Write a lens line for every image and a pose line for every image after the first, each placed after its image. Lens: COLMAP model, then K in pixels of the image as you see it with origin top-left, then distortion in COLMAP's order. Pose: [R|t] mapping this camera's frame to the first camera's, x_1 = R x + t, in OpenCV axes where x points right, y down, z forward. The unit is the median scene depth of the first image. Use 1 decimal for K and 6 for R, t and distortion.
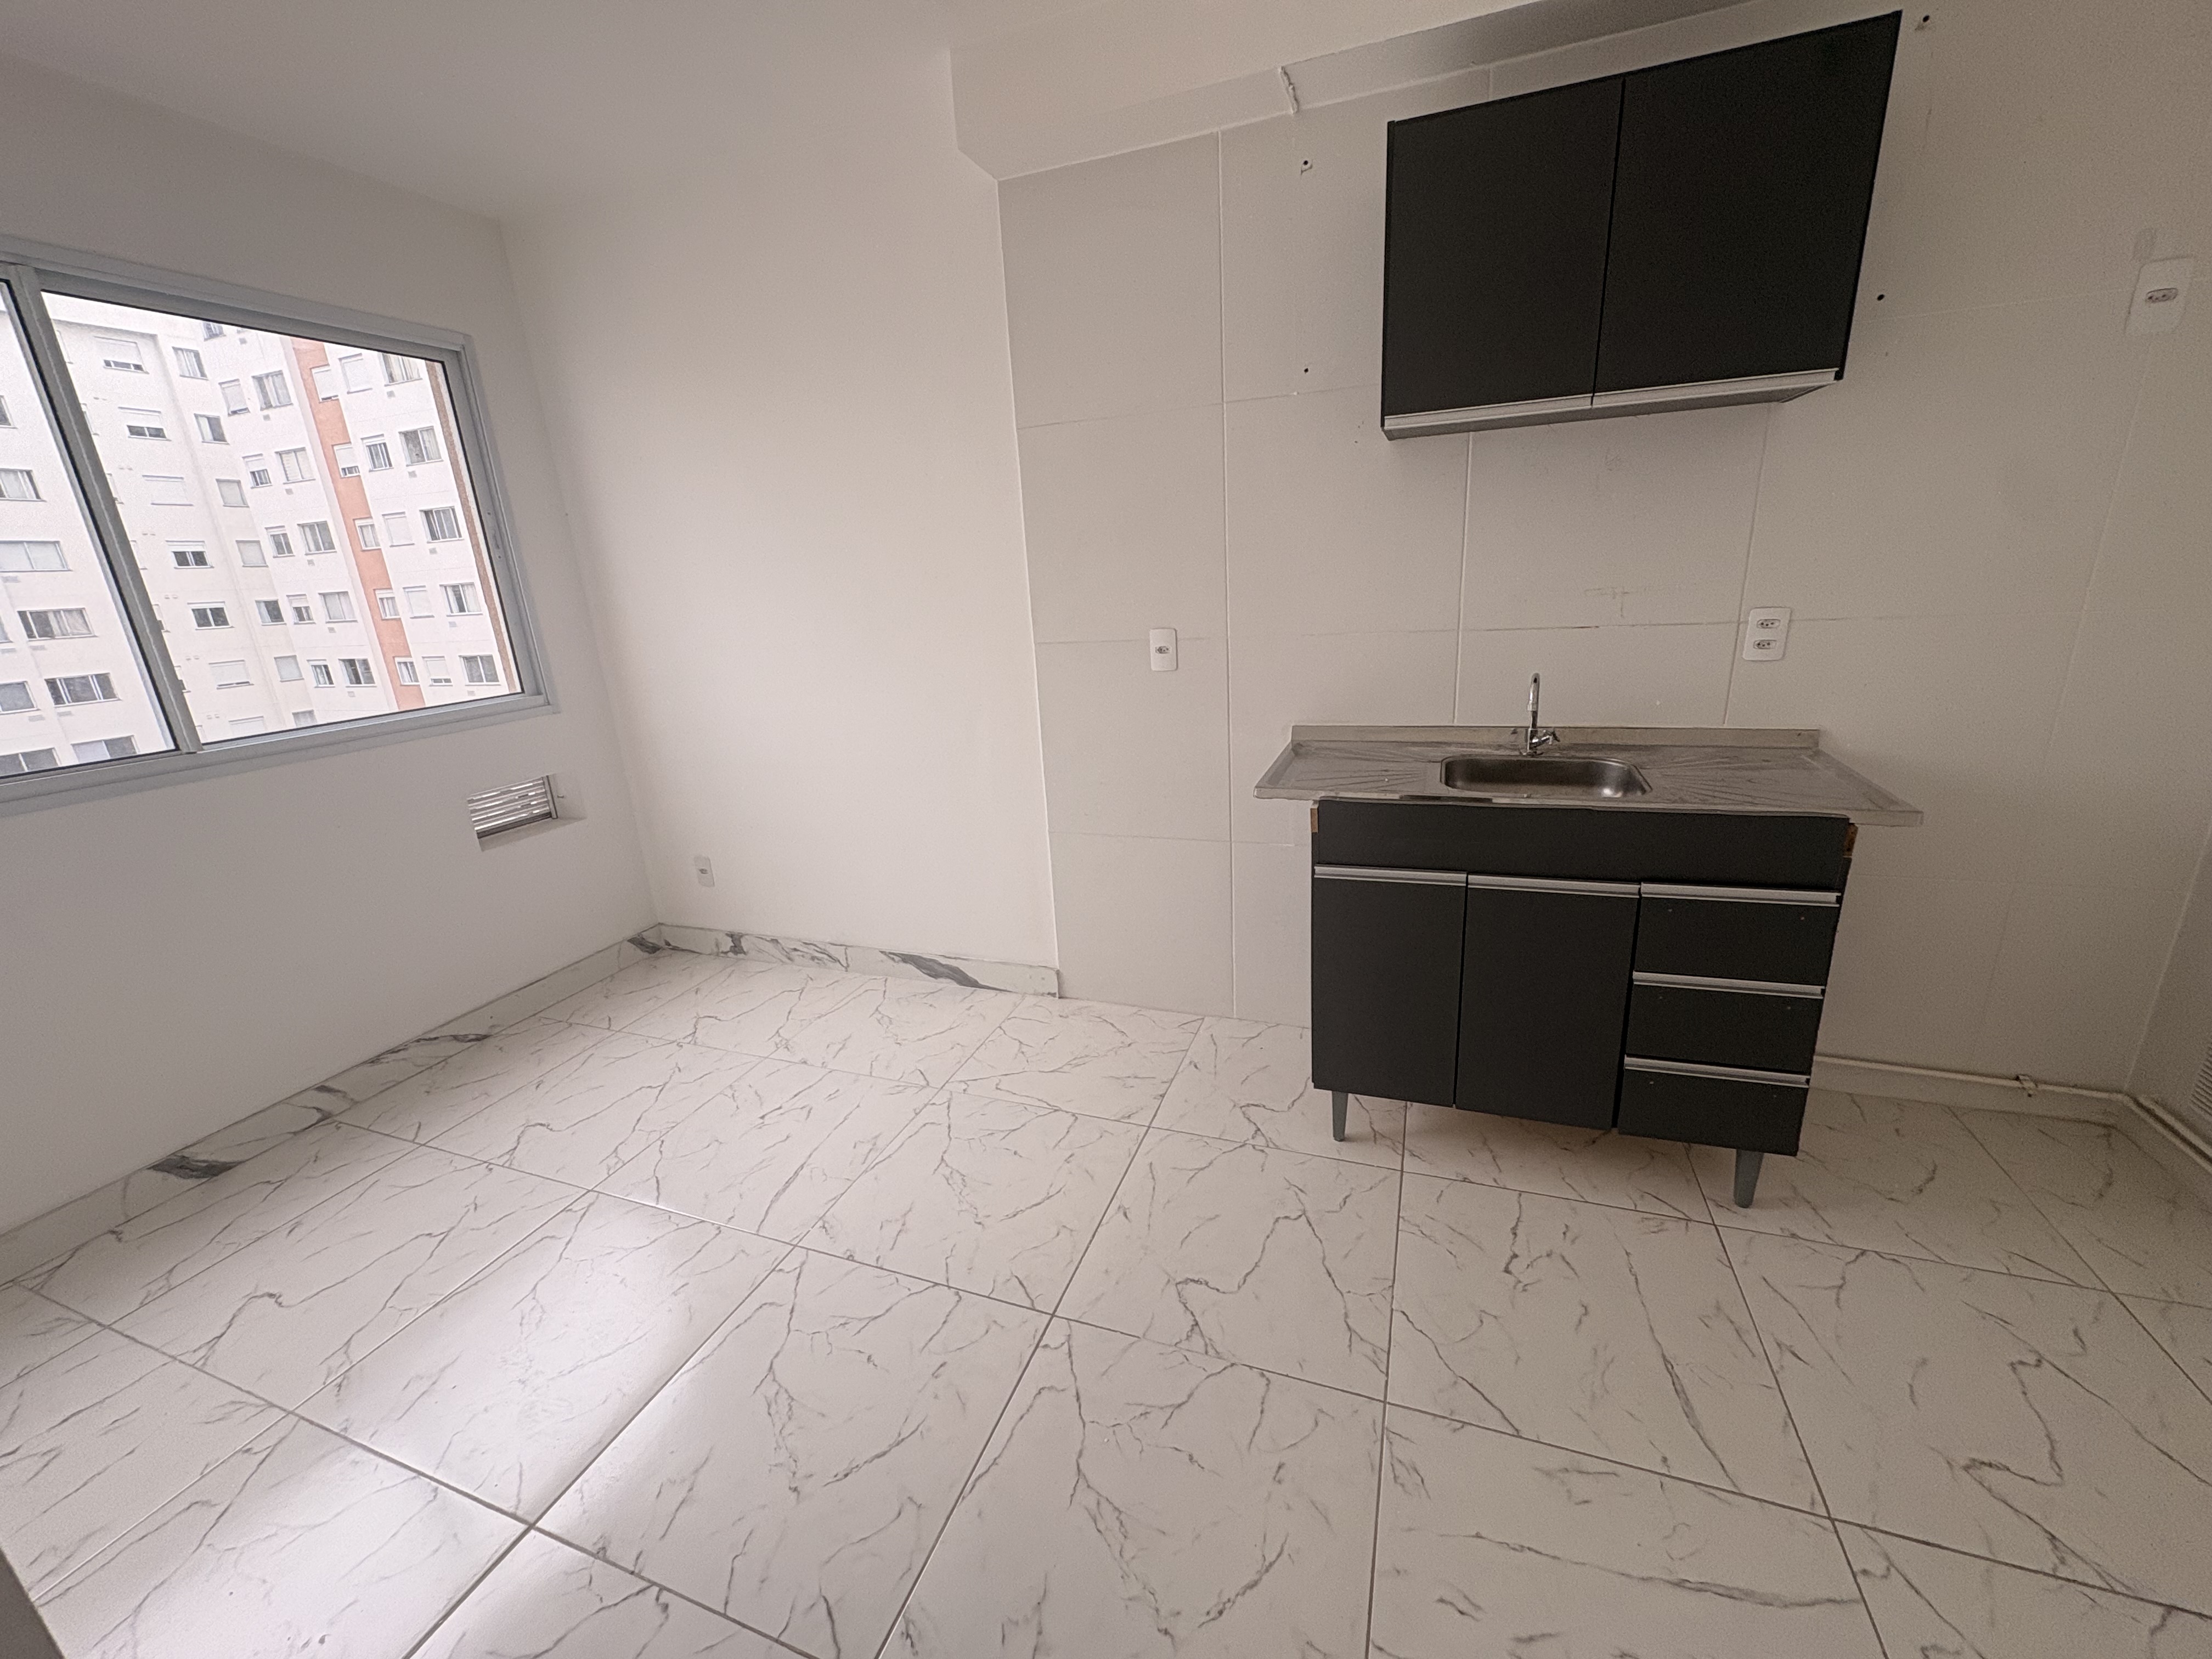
lens RADIAL K [[878.1, 0, 1106.0], [0, 878.1, 829.5], [0, 0, 1]] dist [0.001067, 0.000290]
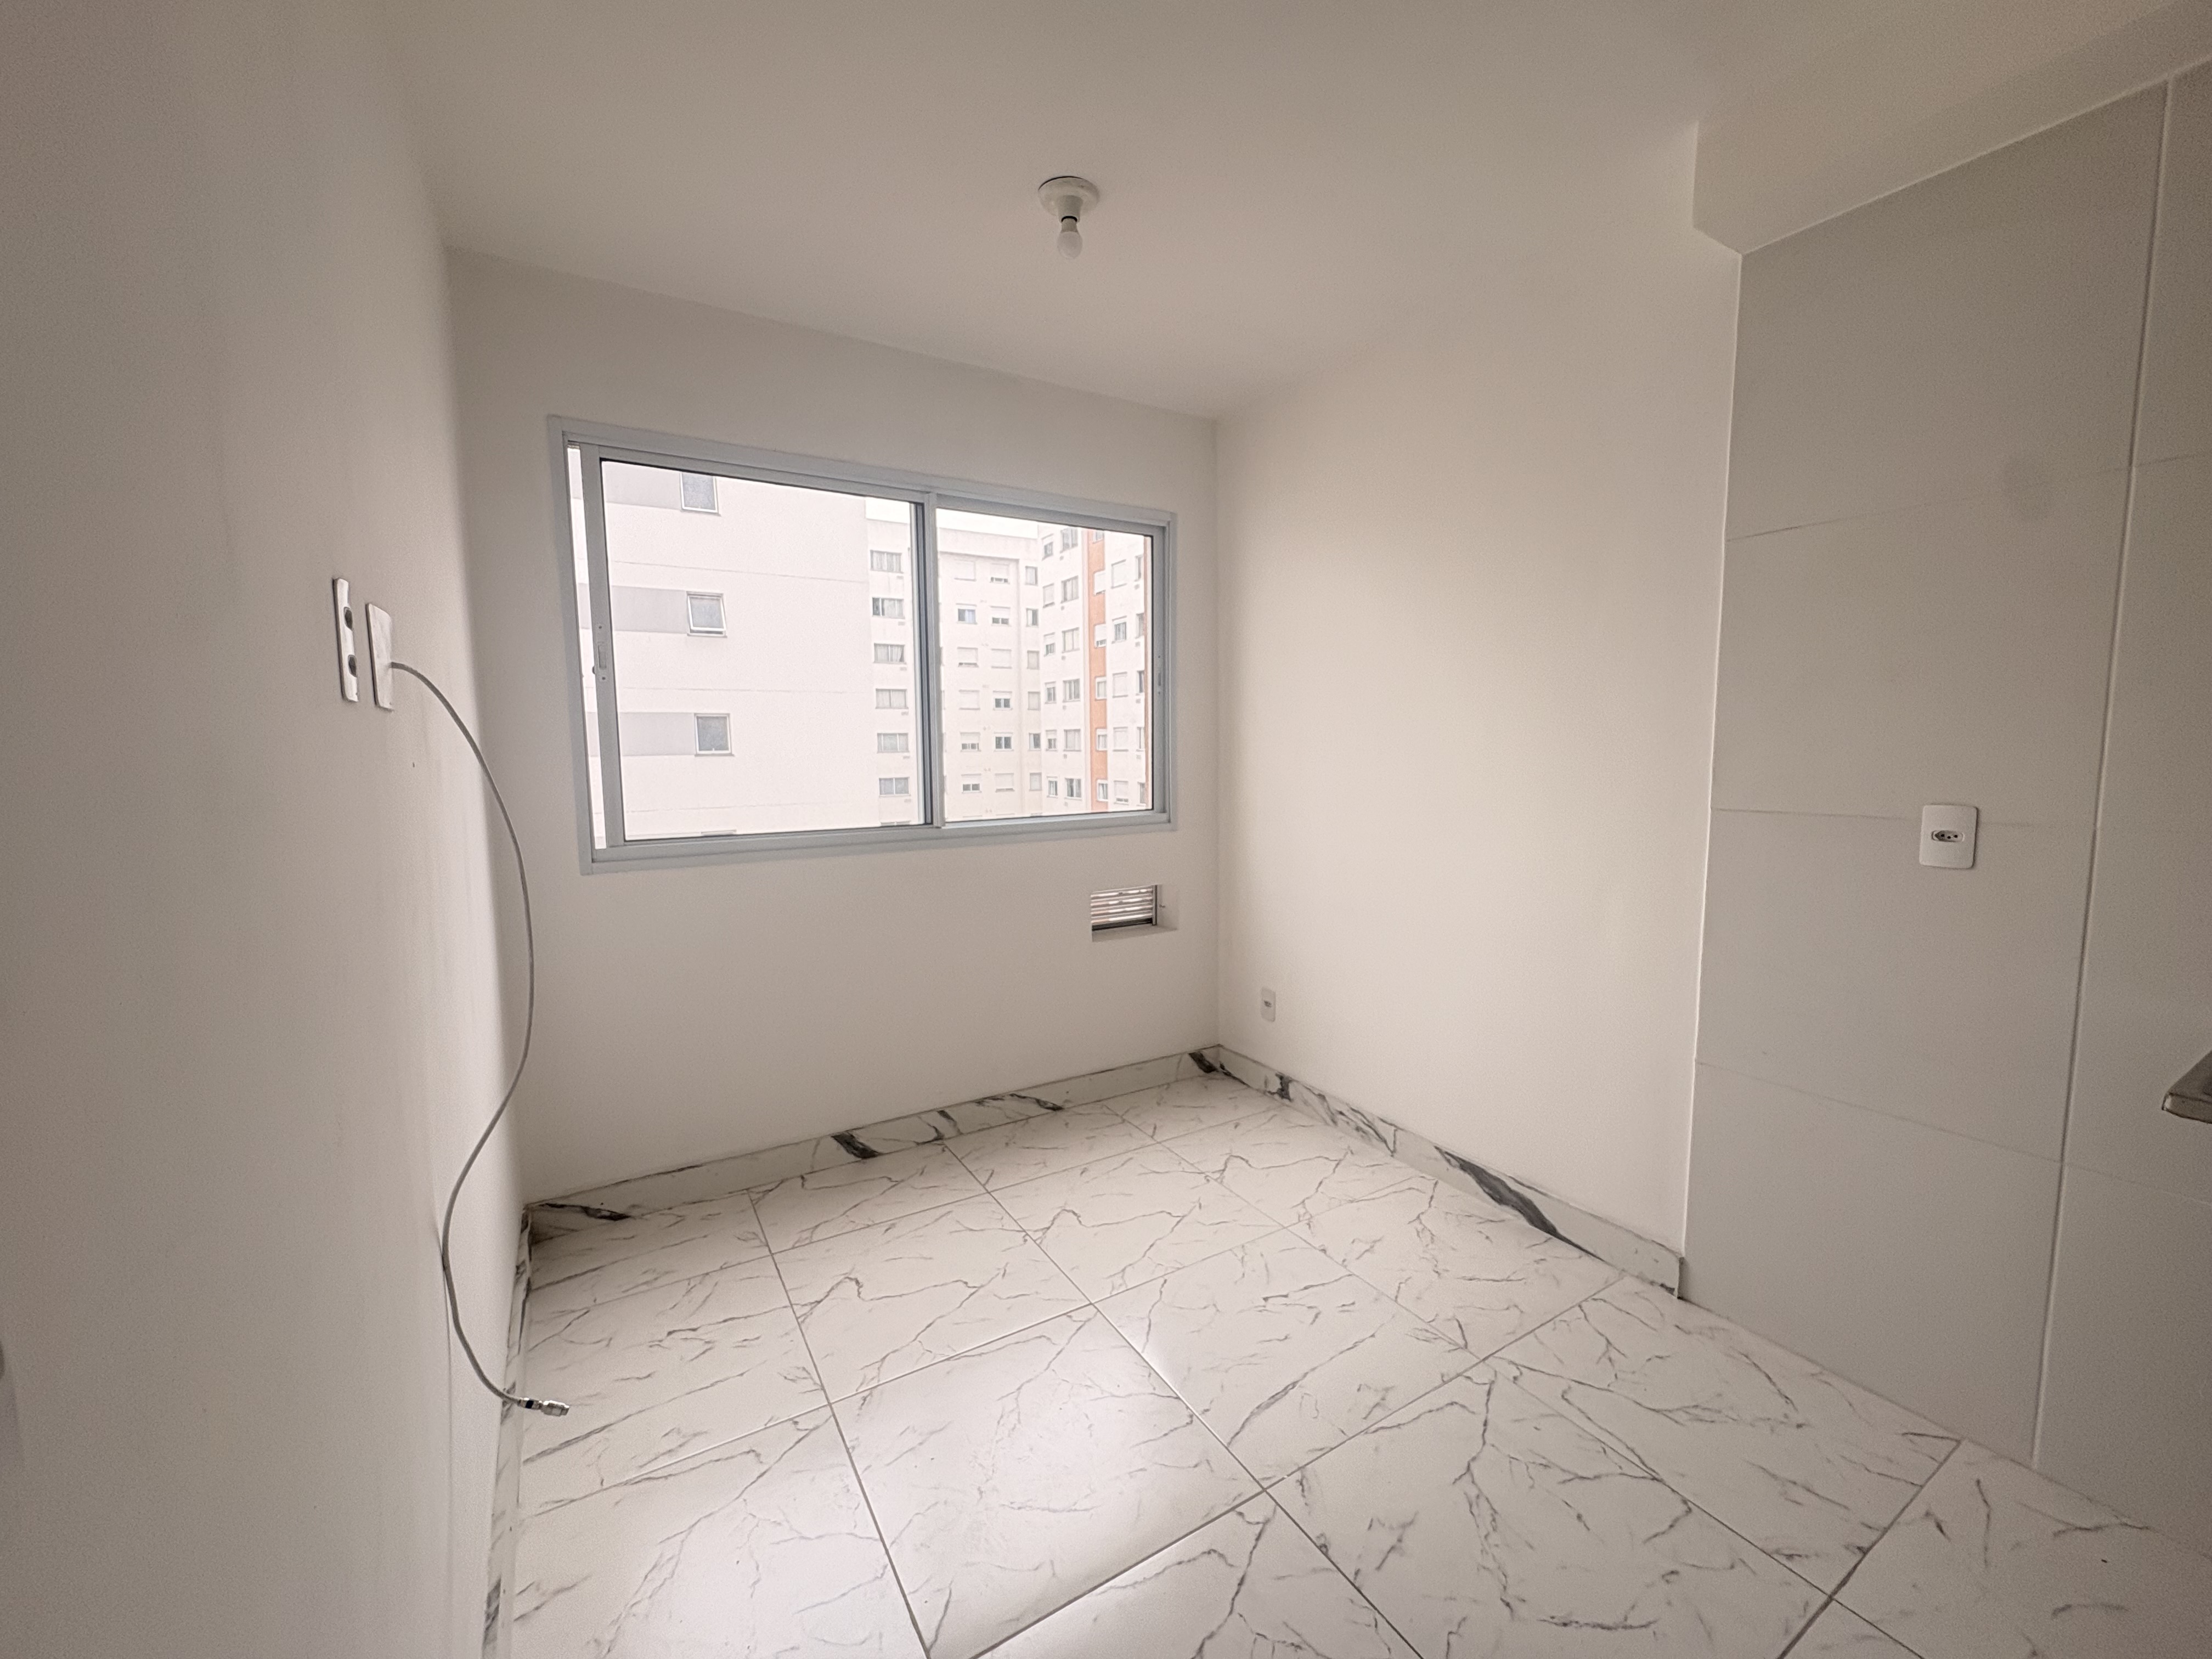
lens RADIAL K [[879.8, 0, 1104.2], [0, 879.8, 830.1], [0, 0, 1]] dist [-0.000036, 0.000243]
pose [[0.783107, 0.109132, -0.612237, -0.026750], [-0.211108, 0.972673, -0.096646, -0.011112], [0.584960, 0.204932, 0.784745, 0.108658]]
